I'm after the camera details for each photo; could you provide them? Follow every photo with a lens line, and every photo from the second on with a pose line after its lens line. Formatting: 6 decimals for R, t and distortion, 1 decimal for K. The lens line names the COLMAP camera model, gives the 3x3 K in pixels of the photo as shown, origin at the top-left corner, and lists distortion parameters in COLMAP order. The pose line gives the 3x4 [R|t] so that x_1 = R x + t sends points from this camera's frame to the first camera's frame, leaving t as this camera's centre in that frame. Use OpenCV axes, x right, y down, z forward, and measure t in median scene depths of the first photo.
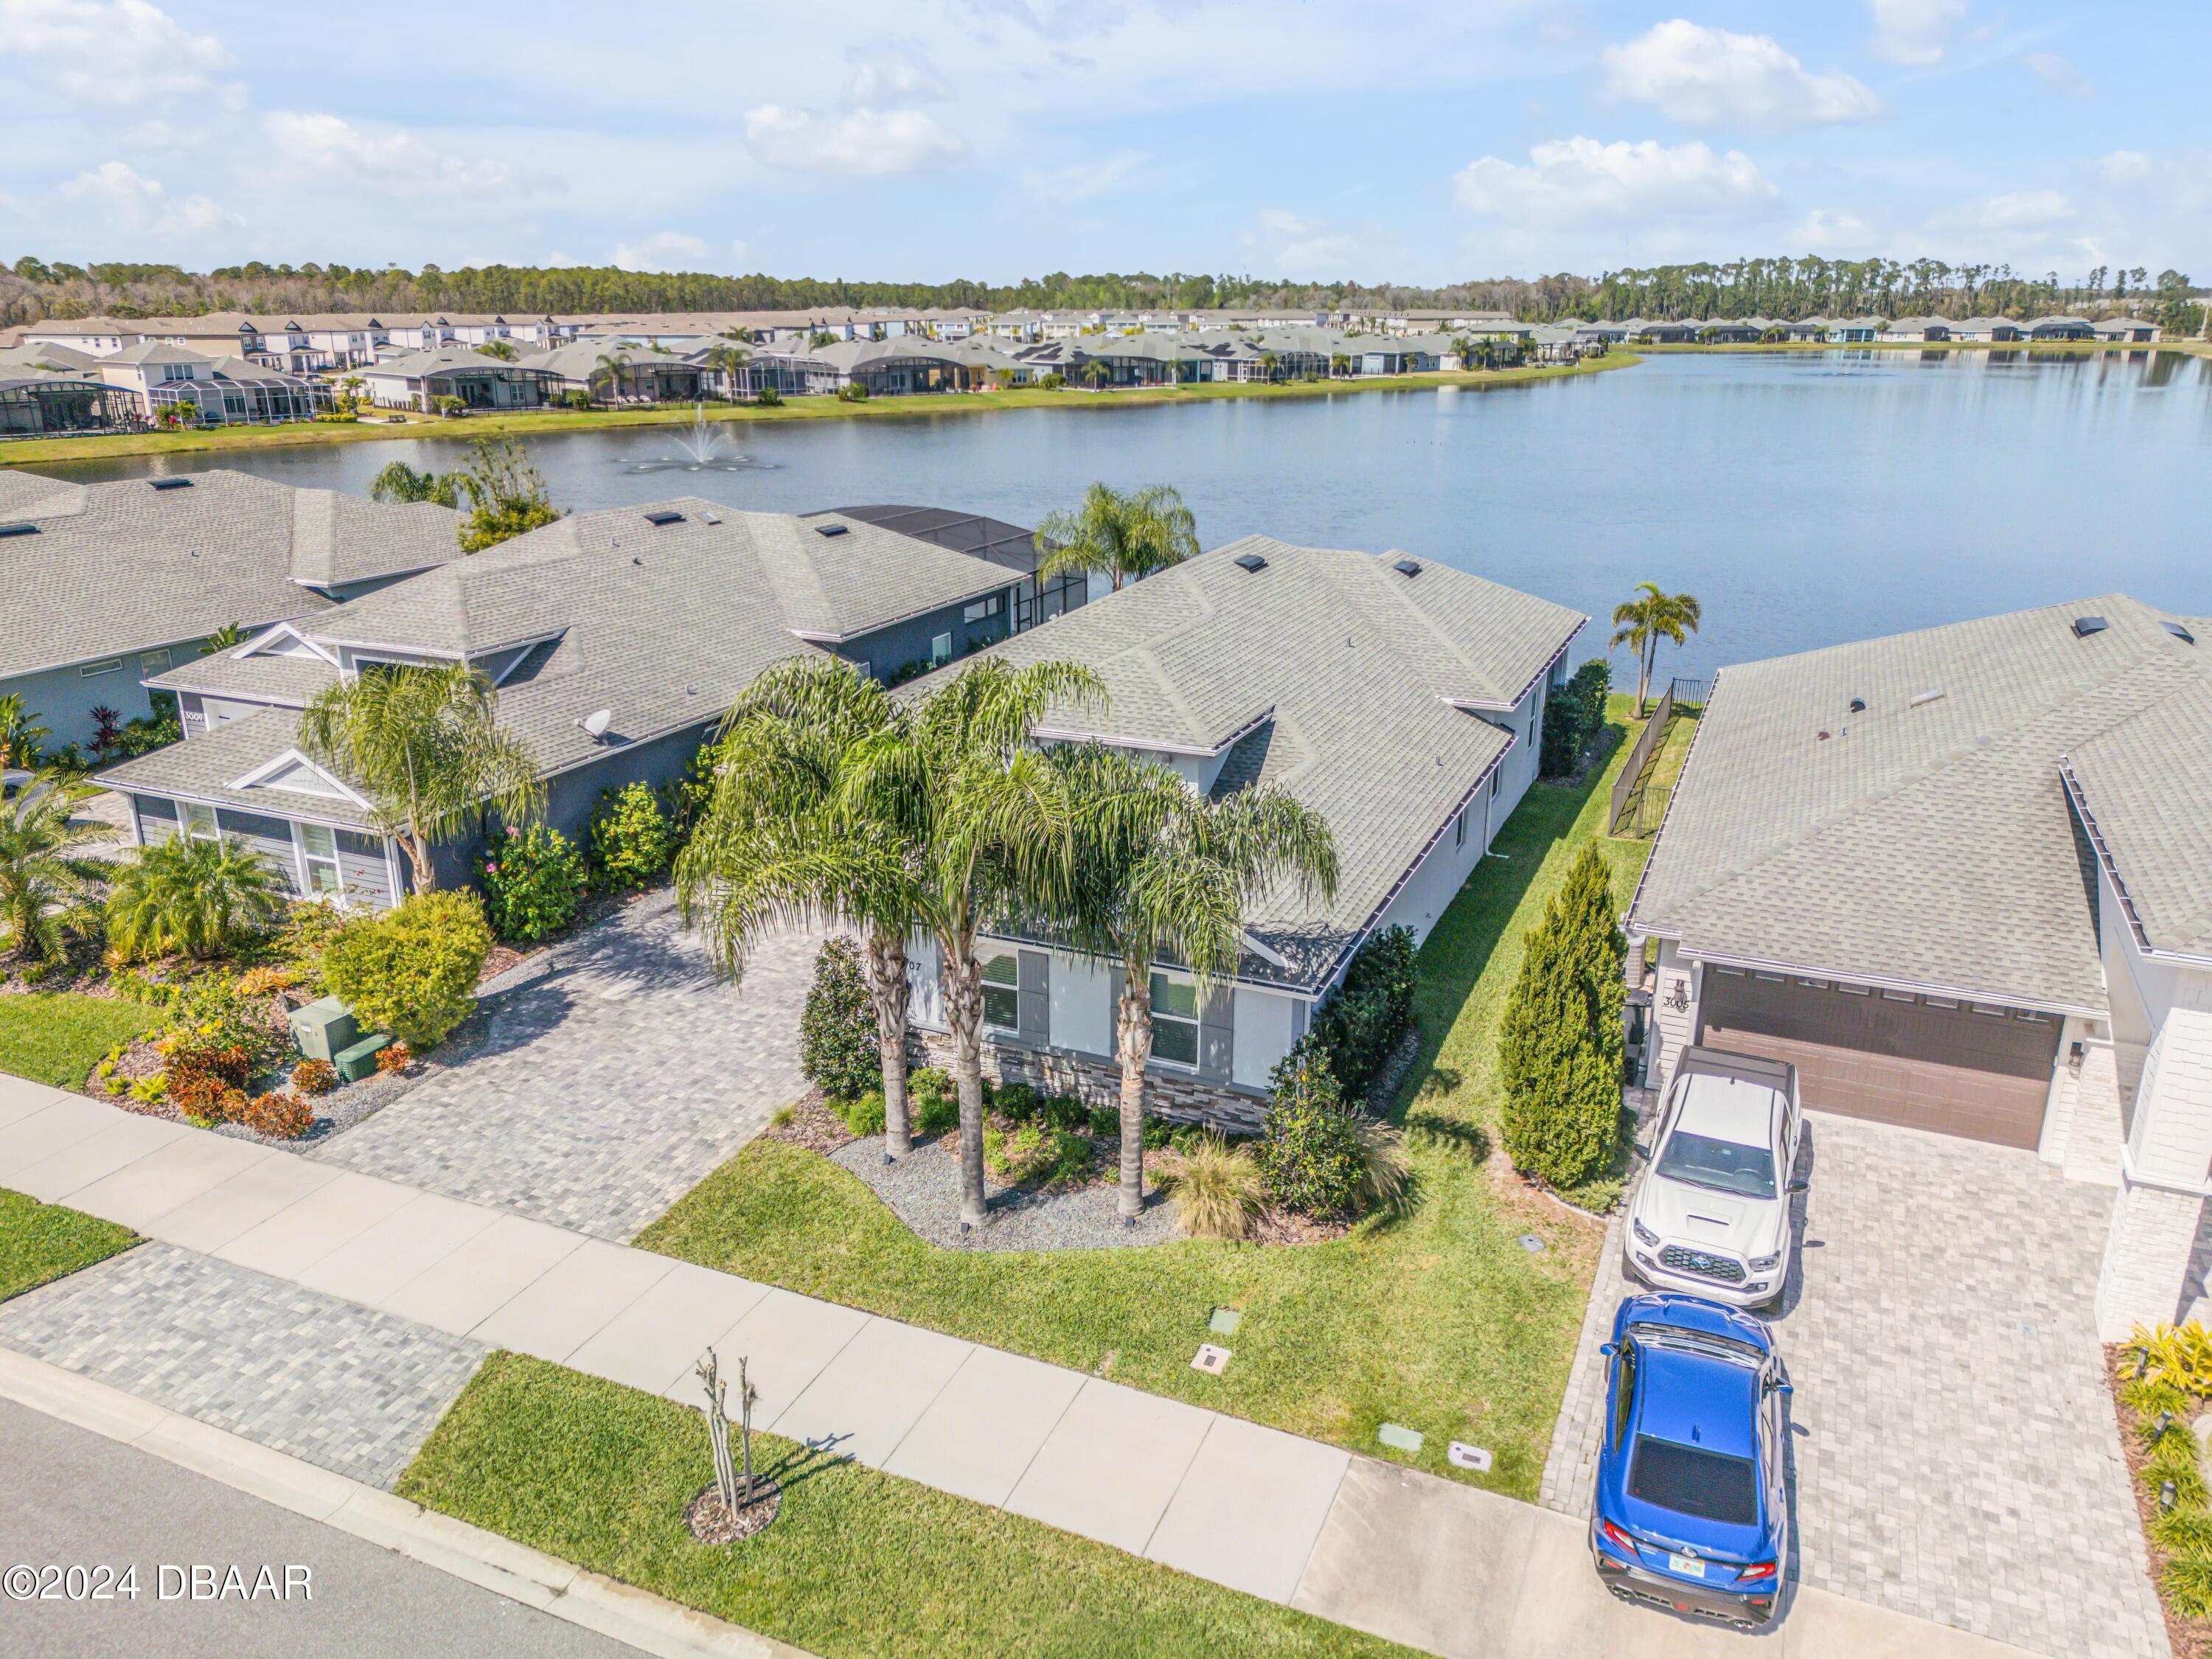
lens RADIAL K [[1572.8, 0, 1096.8], [0, 1572.8, 826.0], [0, 0, 1]] dist [0.059903, -0.049042]
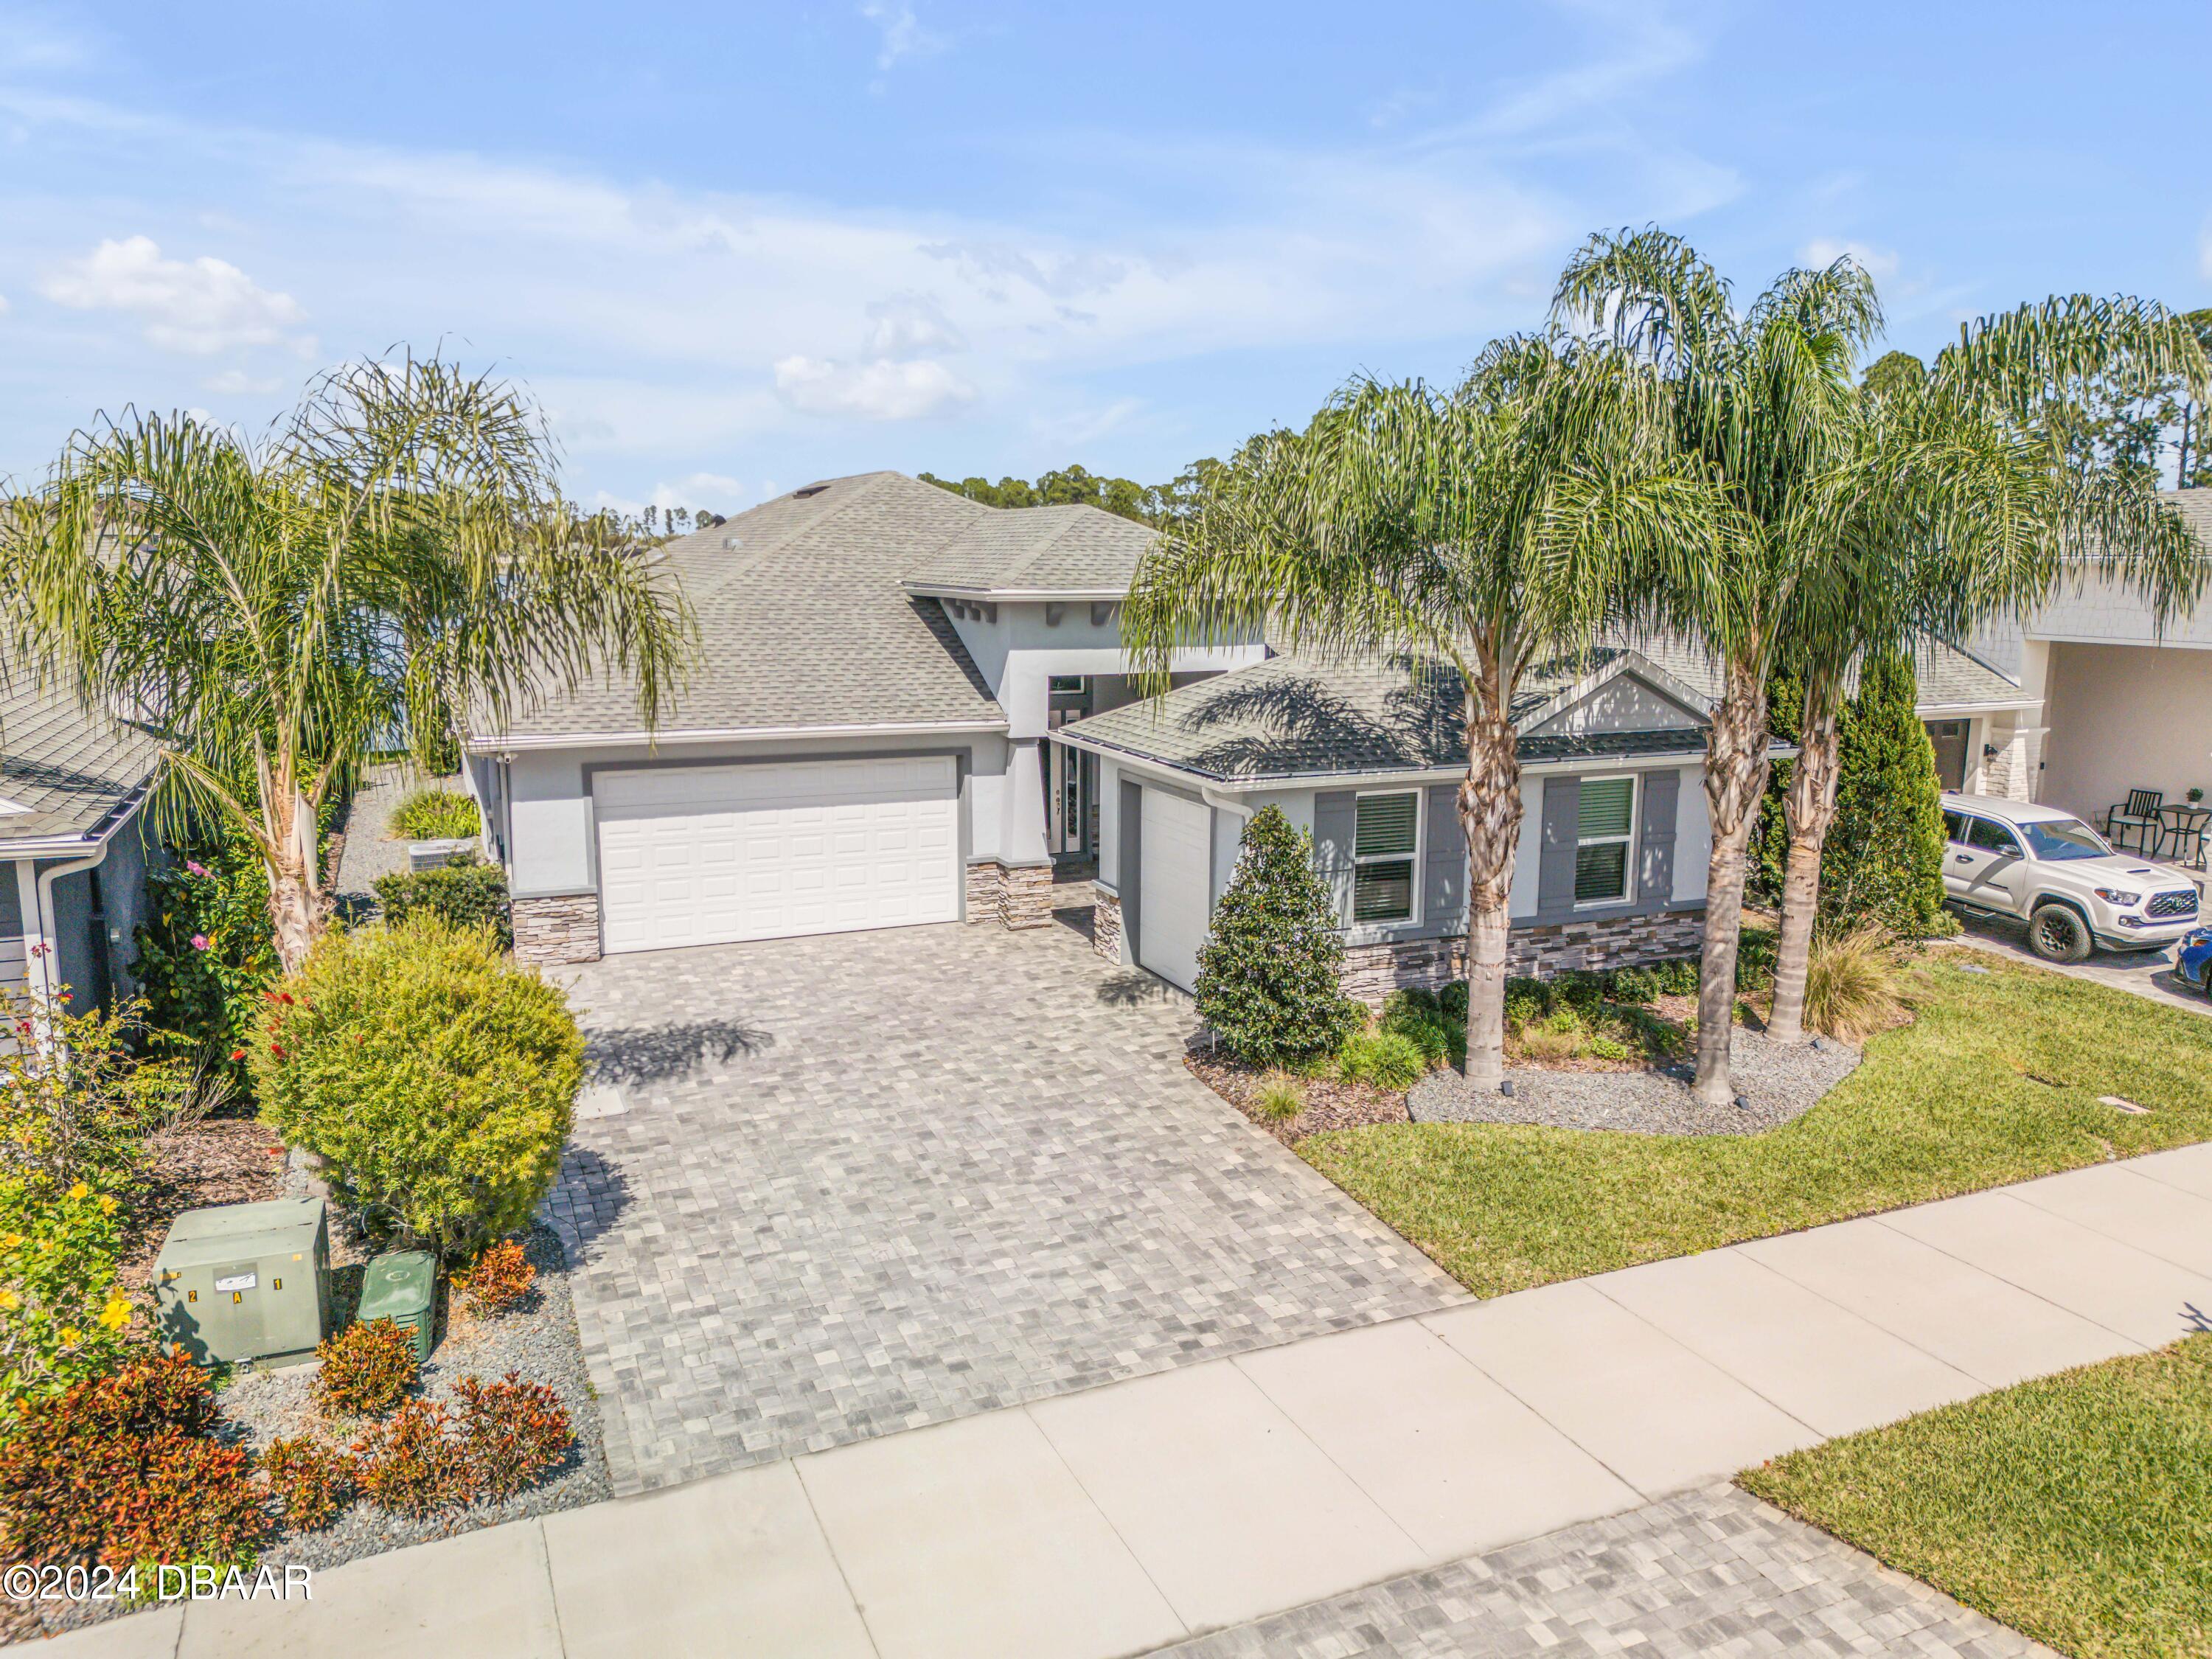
lens RADIAL K [[1566.1, 0, 1098.9], [0, 1566.1, 831.2], [0, 0, 1]] dist [0.074971, -0.081642]
pose [[0.673676, -0.125268, 0.728333, -0.625594], [0.224682, 0.973596, -0.040369, 0.083810], [-0.704045, 0.190838, 0.684034, 0.572794]]
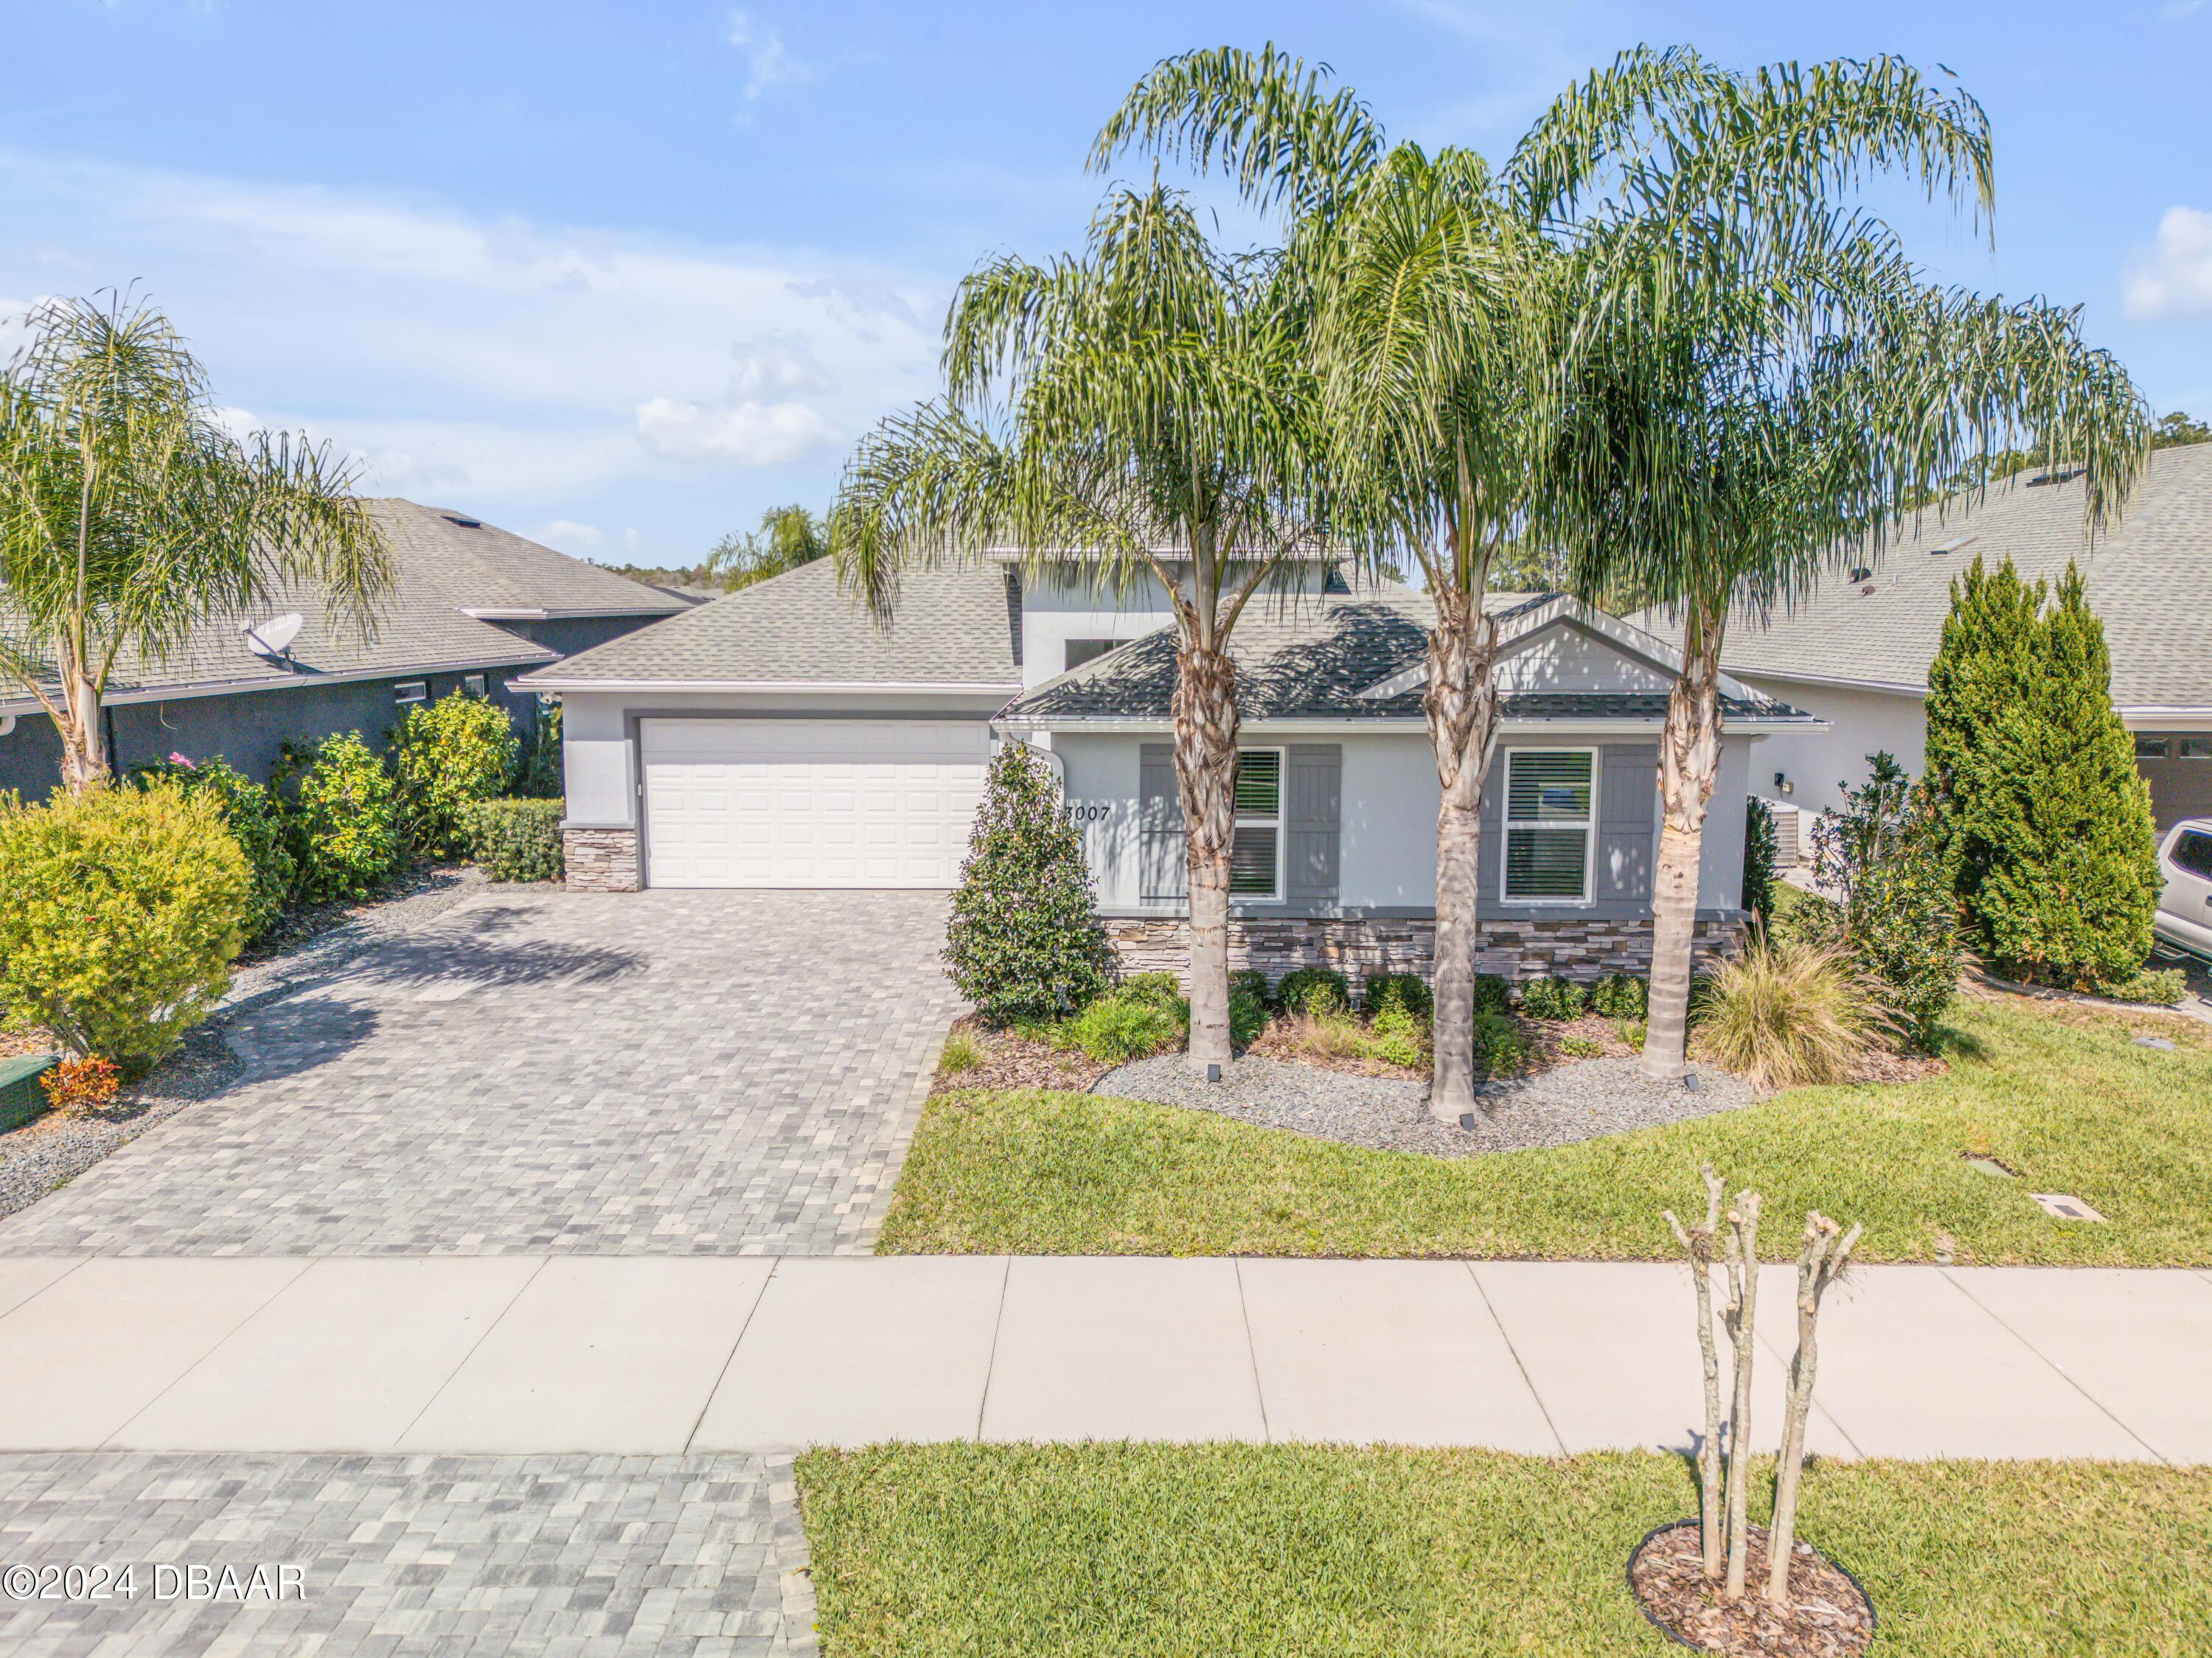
lens RADIAL K [[1578.6, 0, 1095.9], [0, 1578.6, 832.7], [0, 0, 1]] dist [0.069268, -0.070283]
pose [[0.920445, -0.054700, 0.387026, -0.342000], [0.119950, 0.981912, -0.146493, 0.179722], [-0.372012, 0.181263, 0.910357, 0.421990]]
